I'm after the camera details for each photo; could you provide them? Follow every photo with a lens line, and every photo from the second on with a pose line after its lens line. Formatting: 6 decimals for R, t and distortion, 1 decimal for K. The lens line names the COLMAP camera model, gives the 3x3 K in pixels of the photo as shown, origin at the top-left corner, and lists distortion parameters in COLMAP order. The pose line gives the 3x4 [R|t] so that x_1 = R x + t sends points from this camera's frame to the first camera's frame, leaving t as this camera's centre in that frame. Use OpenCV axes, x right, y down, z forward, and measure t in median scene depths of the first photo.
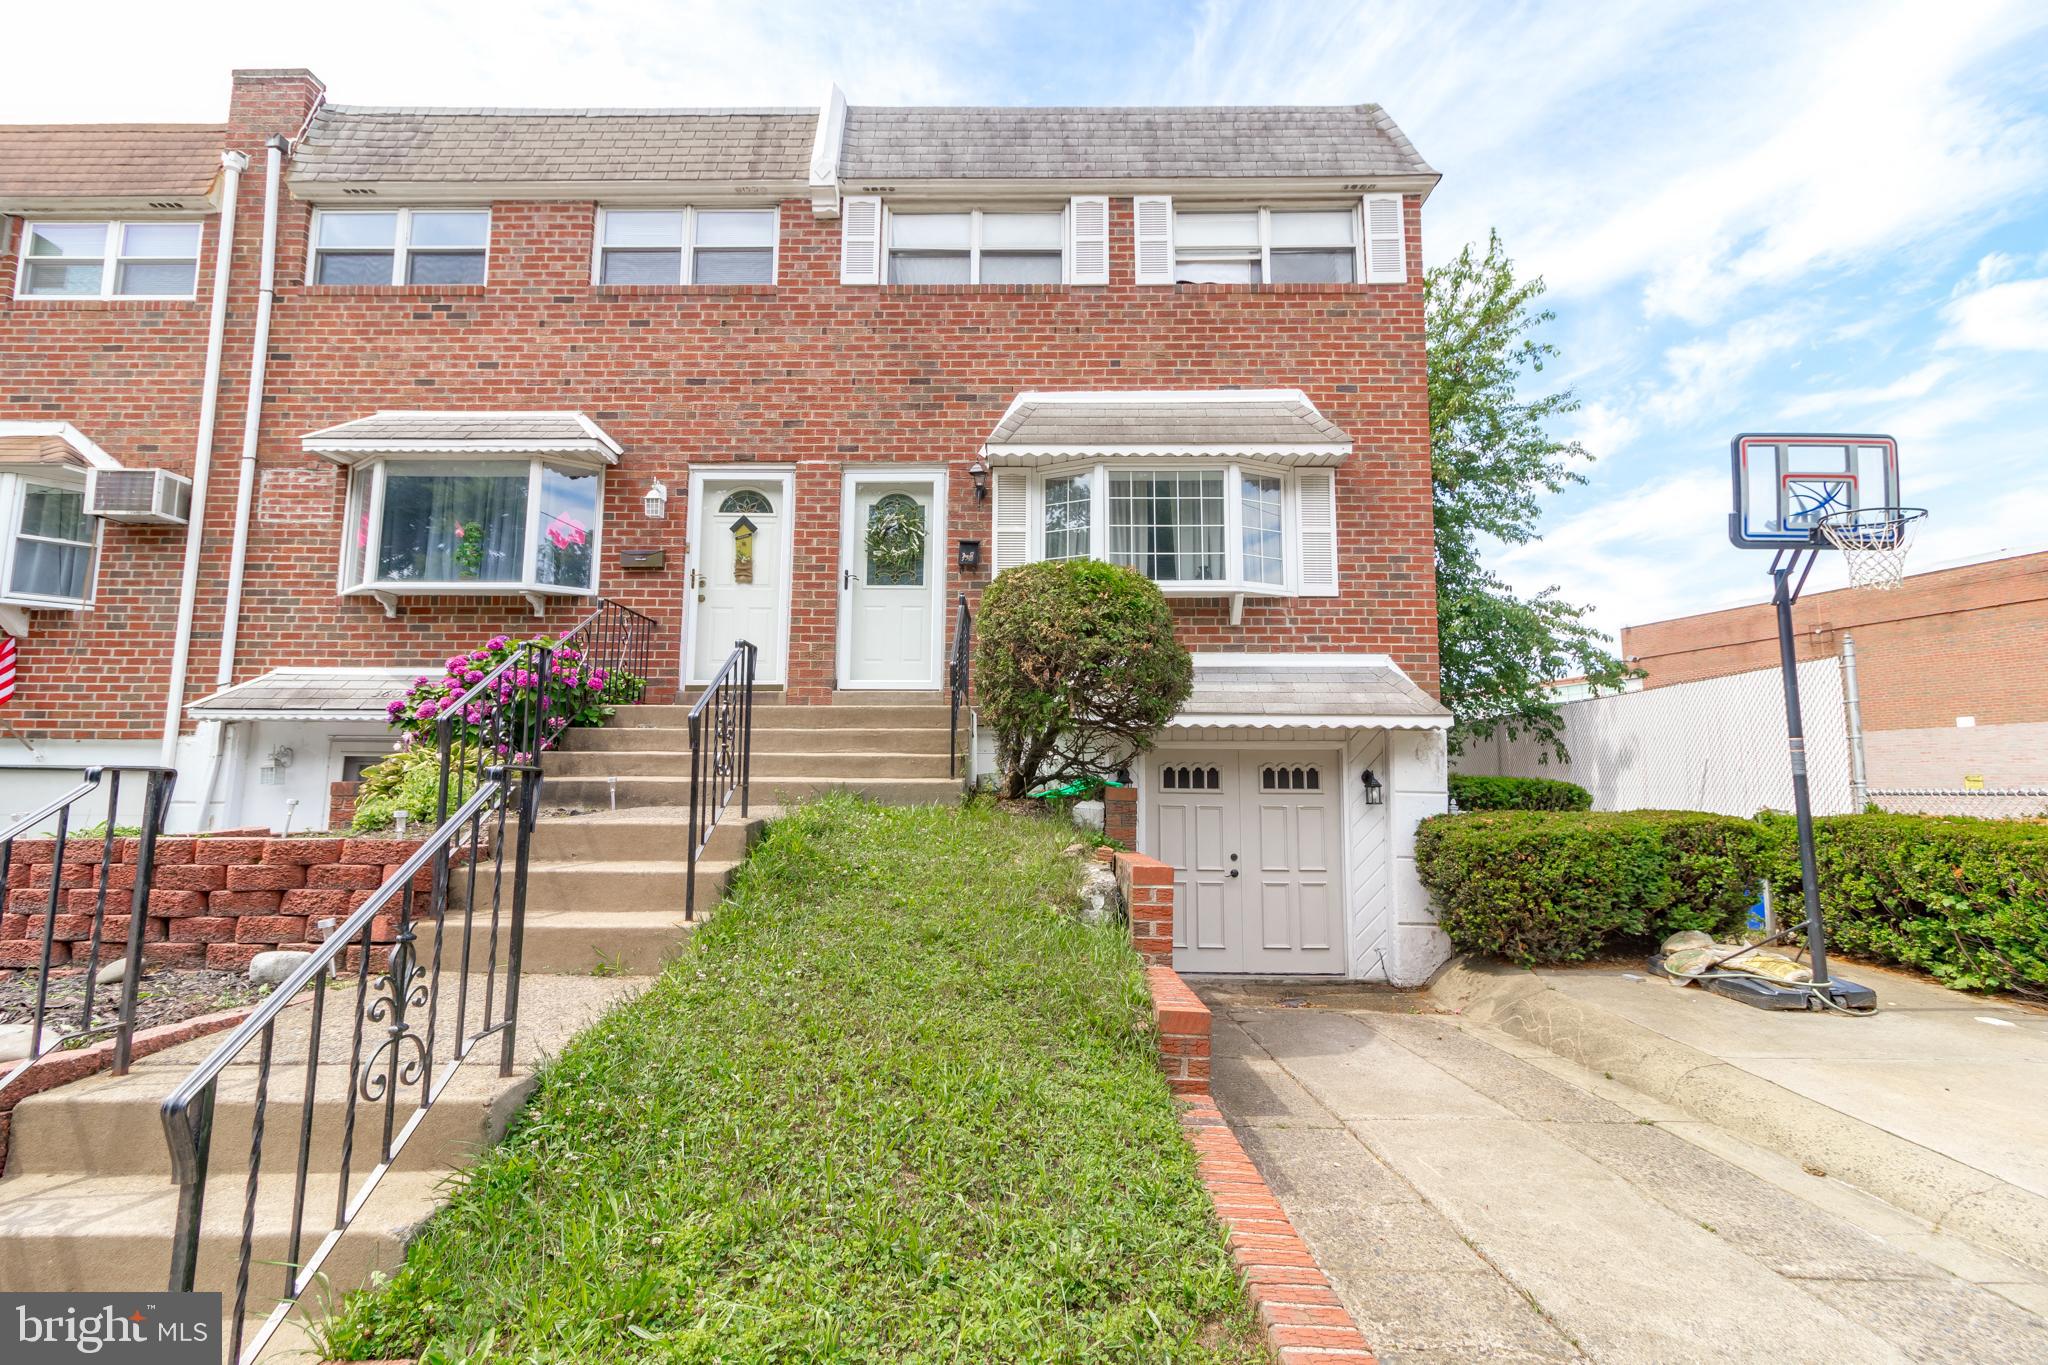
lens RADIAL K [[953.2, 0, 1025.1], [0, 953.2, 676.5], [0, 0, 1]] dist [0.002393, 0.000053]
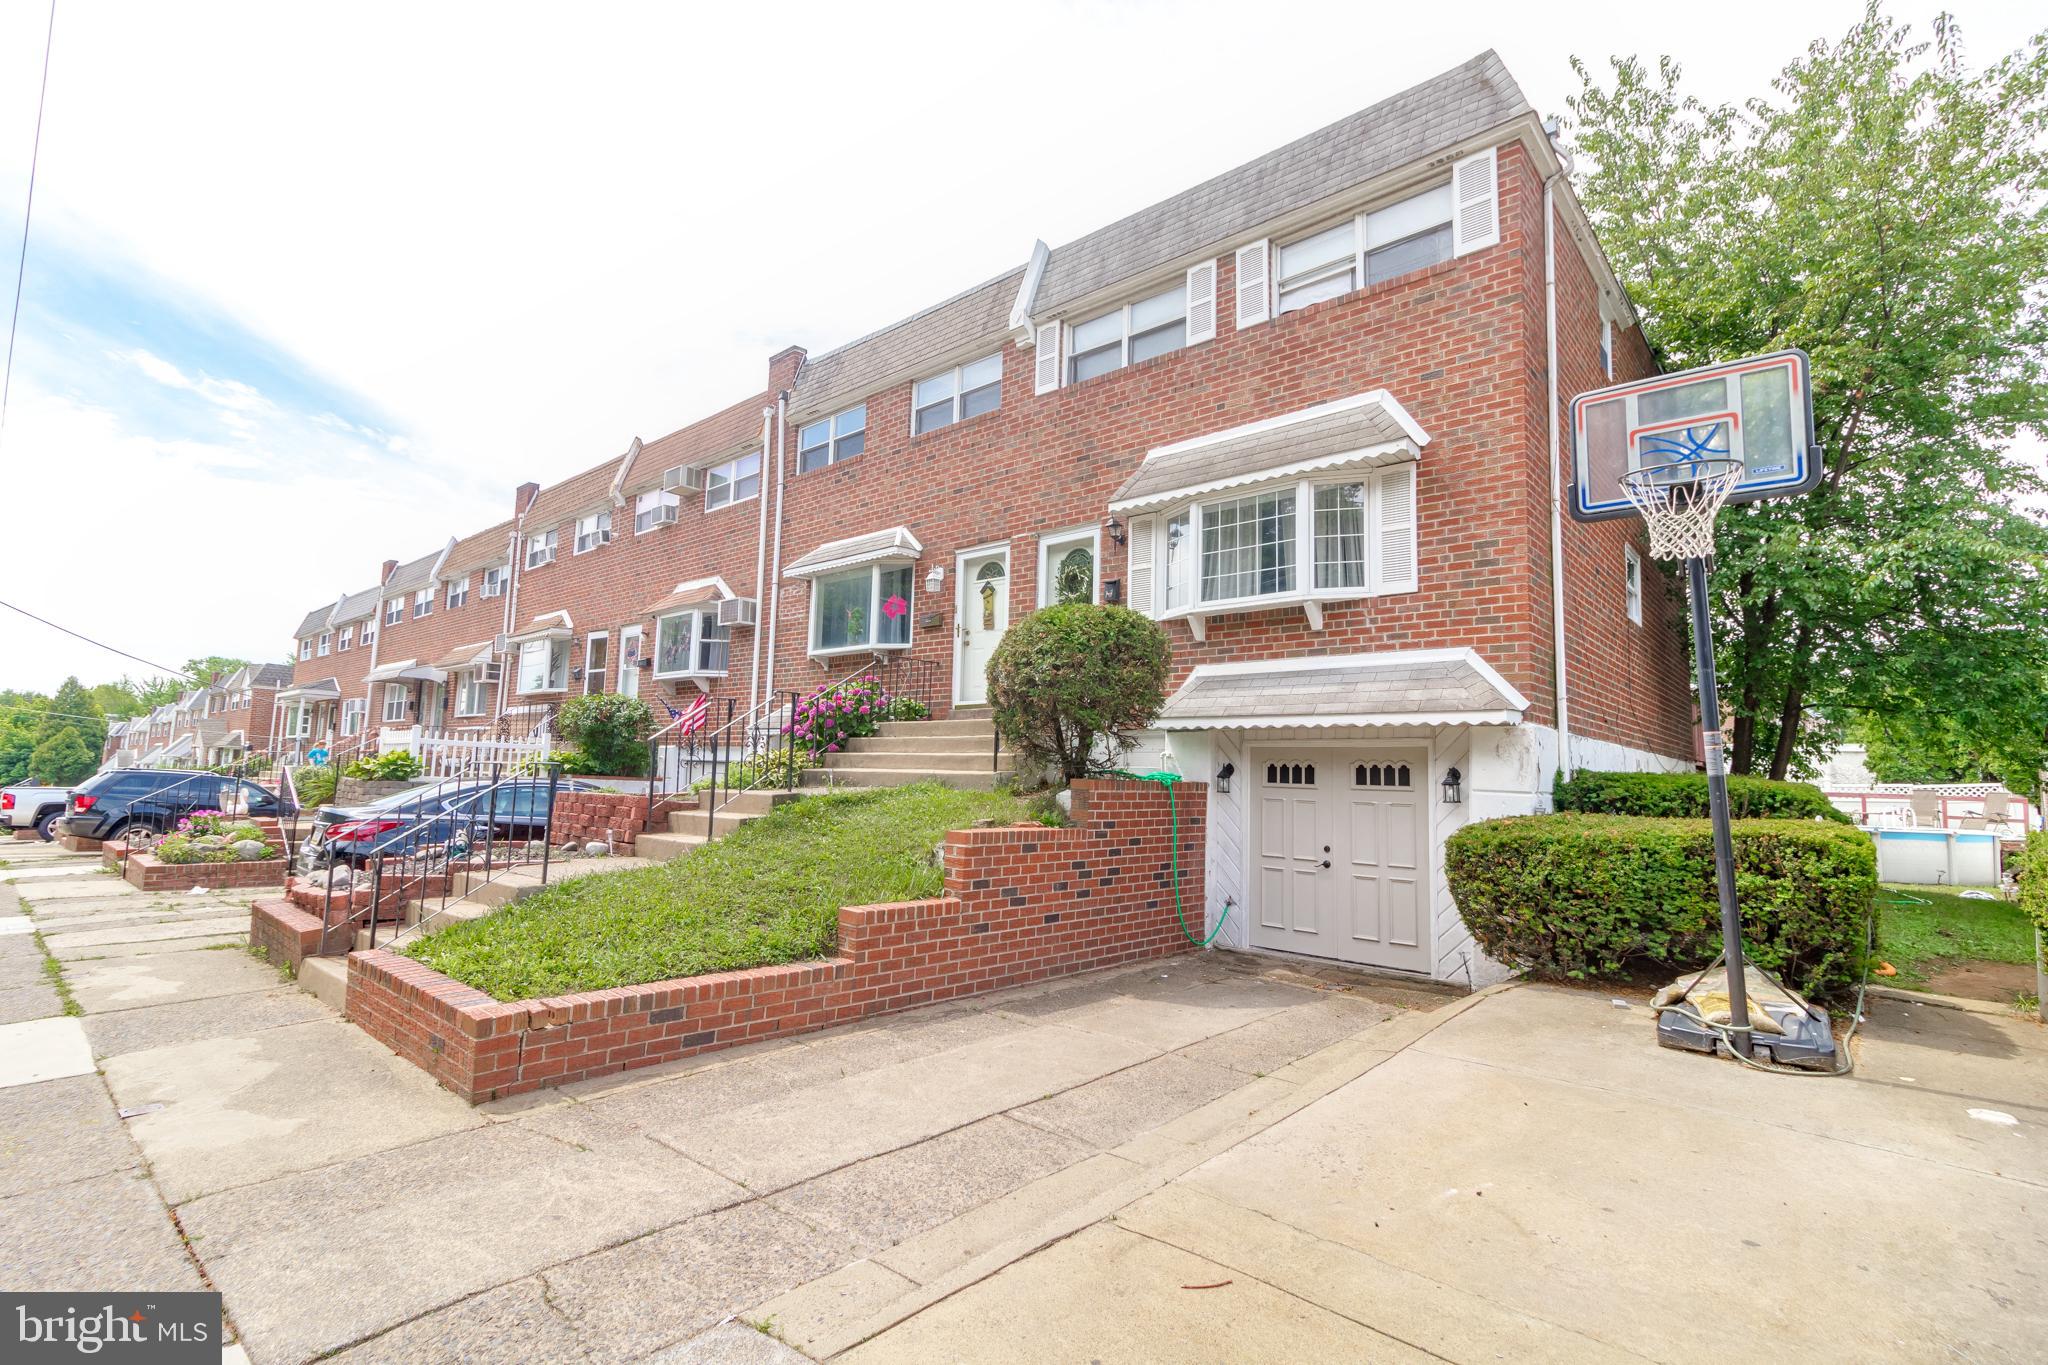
lens RADIAL K [[953.2, 0, 1017.2], [0, 953.2, 683.2], [0, 0, 1]] dist [0.002393, 0.000053]
pose [[0.750659, -0.051638, -0.658668, 0.648637], [0.056390, 0.998311, -0.013999, 0.000773], [0.658278, -0.026634, 0.752303, -0.016787]]
